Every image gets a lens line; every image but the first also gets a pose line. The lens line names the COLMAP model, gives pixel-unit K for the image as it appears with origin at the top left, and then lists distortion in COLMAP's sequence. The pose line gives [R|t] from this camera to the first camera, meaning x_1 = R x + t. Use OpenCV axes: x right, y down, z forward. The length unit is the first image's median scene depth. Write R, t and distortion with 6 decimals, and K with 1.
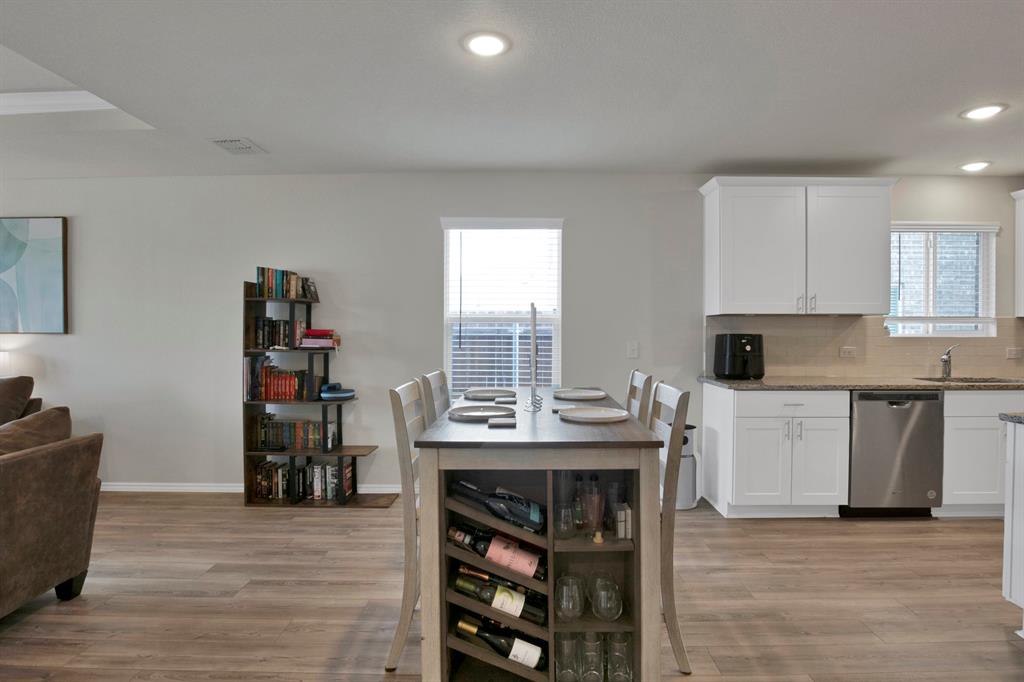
lens RADIAL K [[539.0, 0, 521.5], [0, 539.0, 336.7], [0, 0, 1]] dist [-0.050905, 0.018668]
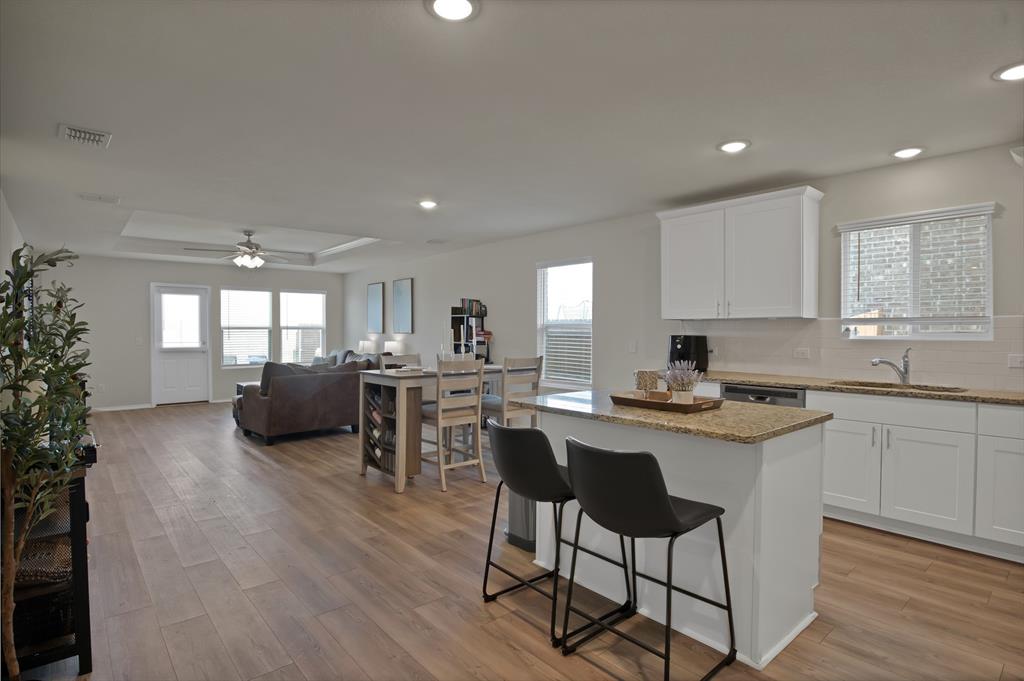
lens RADIAL K [[539.0, 0, 521.5], [0, 539.0, 336.2], [0, 0, 1]] dist [-0.050905, 0.018668]
pose [[0.667003, 0.007067, -0.745021, 1.072757], [-0.007941, 0.999966, 0.002376, -0.002628], [0.745012, 0.004332, 0.667037, -0.116766]]
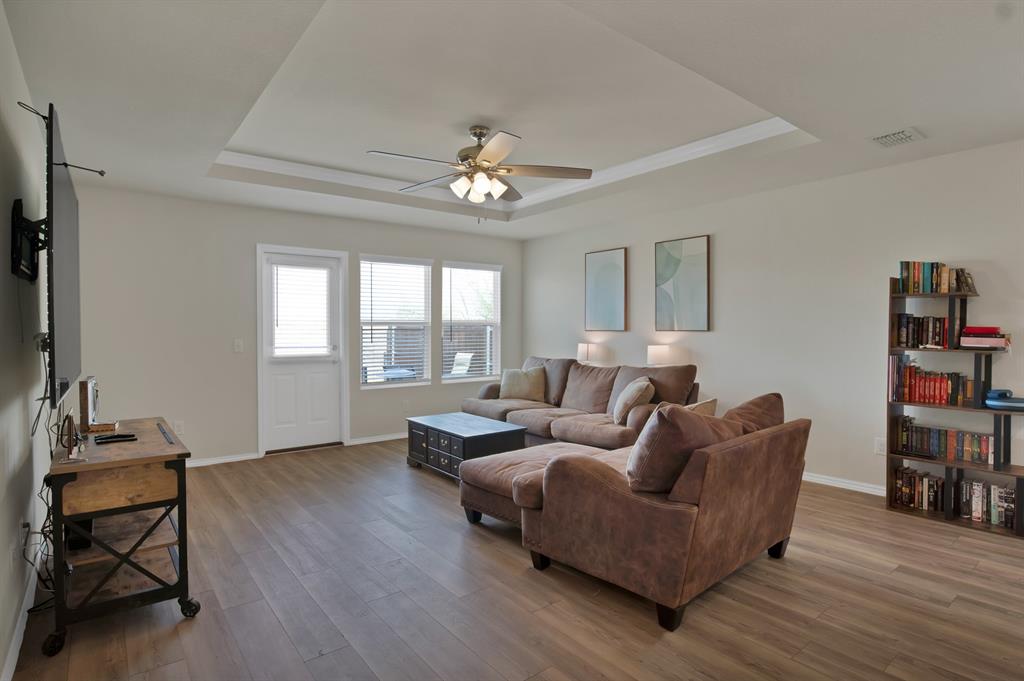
lens RADIAL K [[539.0, 0, 521.5], [0, 539.0, 336.2], [0, 0, 1]] dist [-0.050905, 0.018668]
pose [[0.630670, 0.008294, -0.776007, -0.190406], [-0.006837, 0.999963, 0.005131, 0.002489], [0.776021, 0.002069, 0.630704, -0.120210]]
